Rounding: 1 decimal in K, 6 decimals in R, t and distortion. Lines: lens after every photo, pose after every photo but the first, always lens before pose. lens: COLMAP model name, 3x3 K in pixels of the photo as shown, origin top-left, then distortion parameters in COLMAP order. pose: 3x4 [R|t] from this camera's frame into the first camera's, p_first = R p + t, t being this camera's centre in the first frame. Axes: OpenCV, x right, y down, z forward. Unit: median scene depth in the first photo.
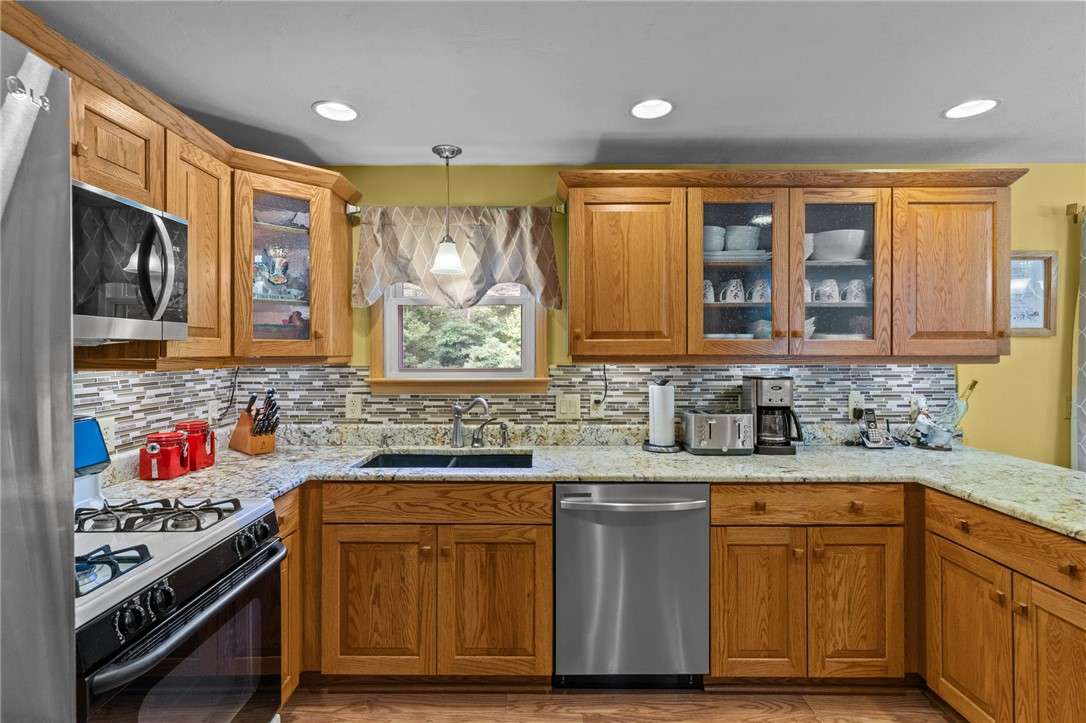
lens RADIAL K [[530.5, 0, 538.3], [0, 530.5, 349.7], [0, 0, 1]] dist [0.001980, 0.000115]
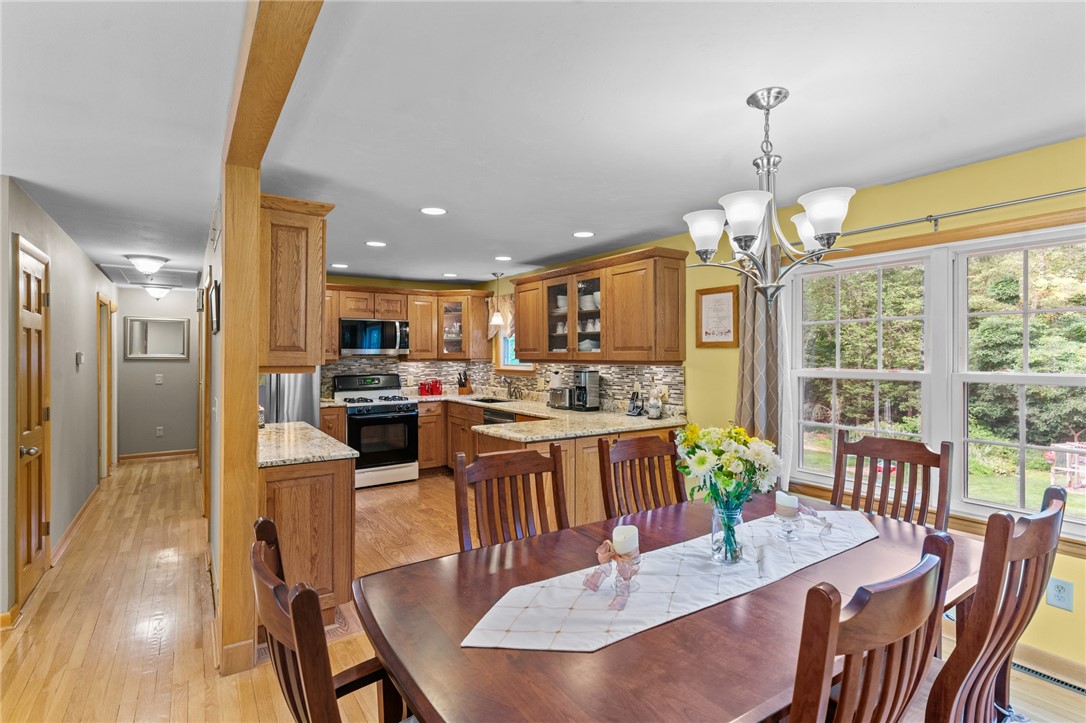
lens RADIAL K [[528.9, 0, 554.6], [0, 528.9, 361.3], [0, 0, 1]] dist [0.001299, 0.000485]
pose [[0.576480, 0.010304, -0.817046, 1.813349], [0.003303, 0.999883, 0.014940, -0.011950], [0.817104, -0.011311, 0.576379, -0.163326]]
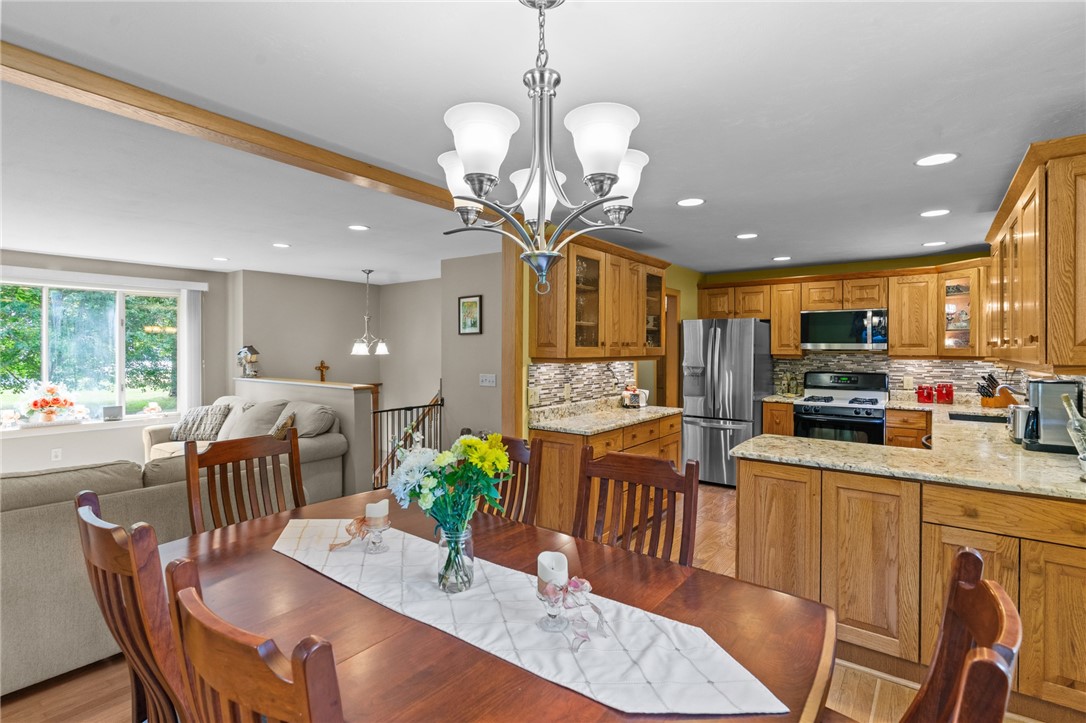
lens RADIAL K [[518.8, 0, 543.9], [0, 518.8, 347.5], [0, 0, 1]] dist [-0.001321, -0.000198]
pose [[-0.594011, -0.002422, -0.804454, 1.776117], [-0.000527, 0.999996, -0.002621, -0.012114], [0.804457, -0.001133, -0.594010, 0.756604]]
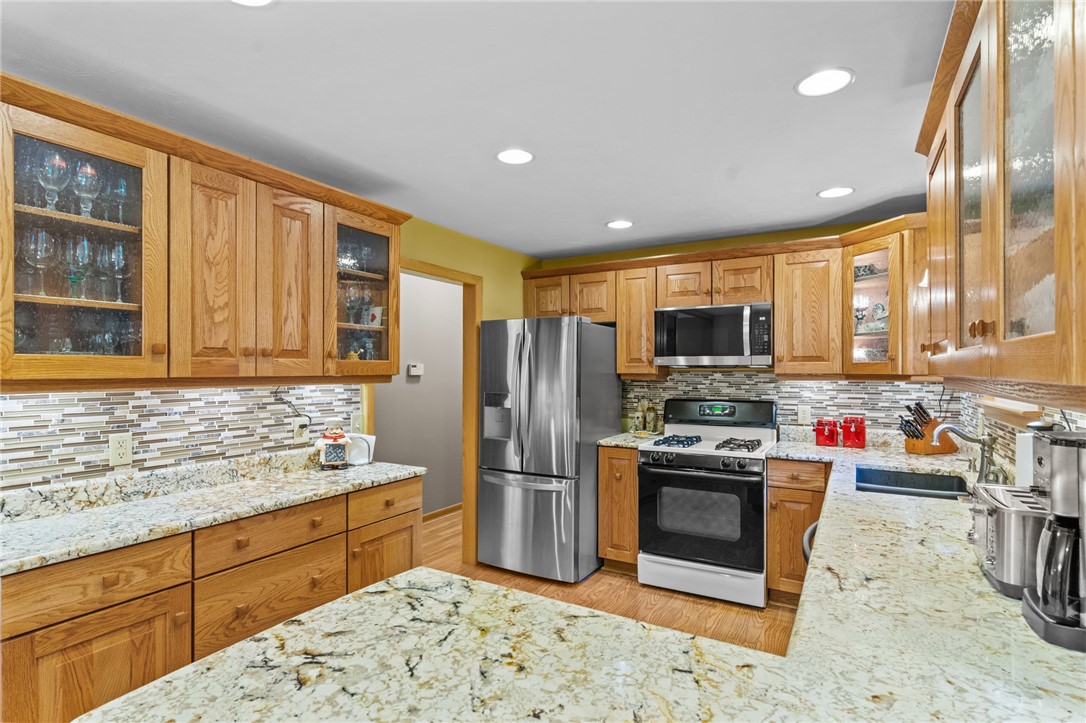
lens RADIAL K [[537.8, 0, 542.7], [0, 537.8, 369.5], [0, 0, 1]] dist [0.002540, 0.000565]
pose [[-0.498433, -0.000905, -0.866928, 0.915299], [0.002095, 0.999995, -0.002249, 0.001545], [0.866926, -0.002937, -0.498429, 0.804603]]
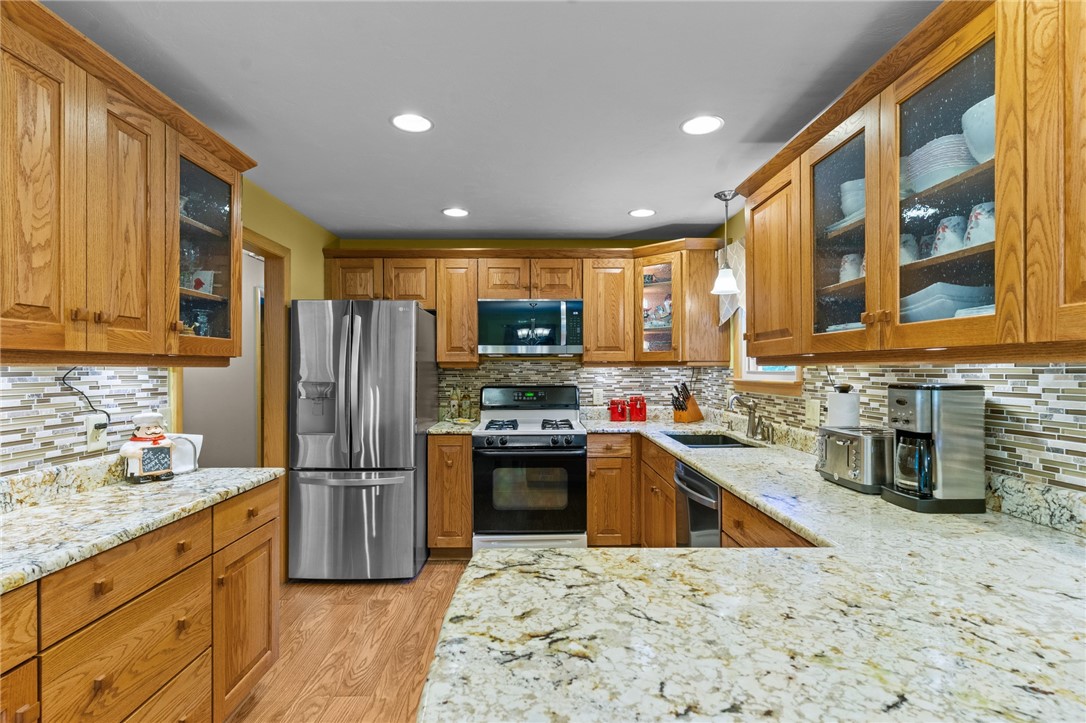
lens RADIAL K [[532.6, 0, 545.3], [0, 532.6, 368.8], [0, 0, 1]] dist [0.002121, 0.000765]
pose [[0.023174, 0.001355, -0.999731, 0.995449], [0.003805, 0.999992, 0.001443, 0.027332], [0.999724, -0.003837, 0.023169, 0.509603]]
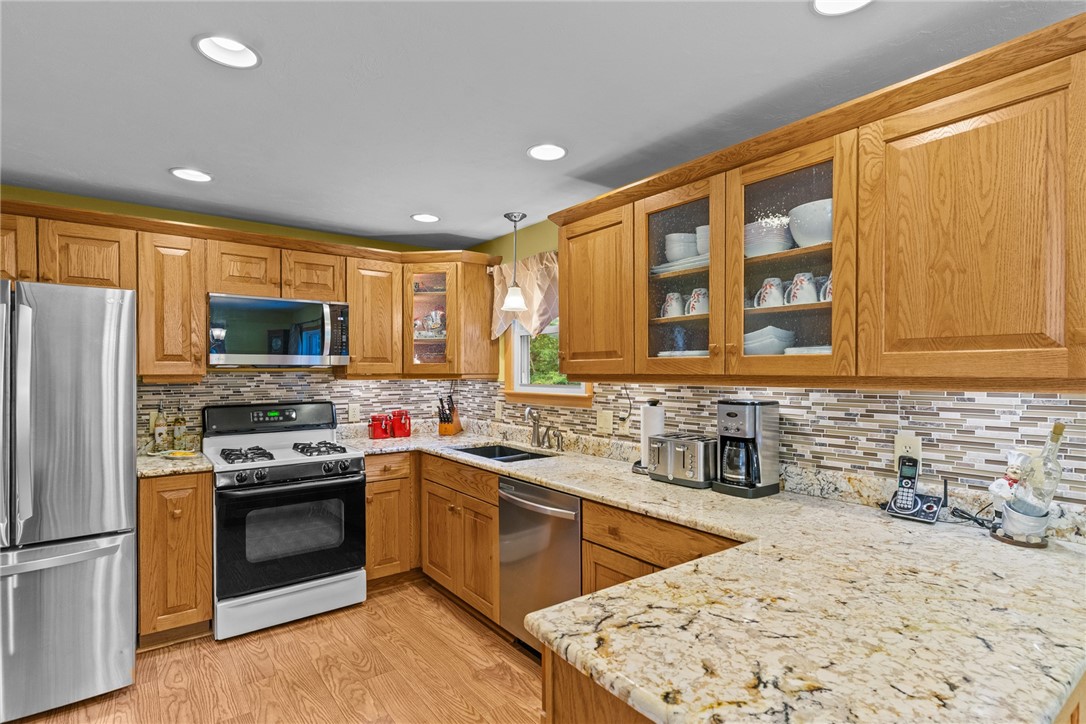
lens RADIAL K [[539.5, 0, 546.3], [0, 539.5, 375.7], [0, 0, 1]] dist [0.002369, 0.000655]
pose [[0.609145, 0.007003, -0.793028, 0.863595], [0.002487, 0.999939, 0.010741, 0.001314], [0.793055, -0.008515, 0.609091, 0.237080]]
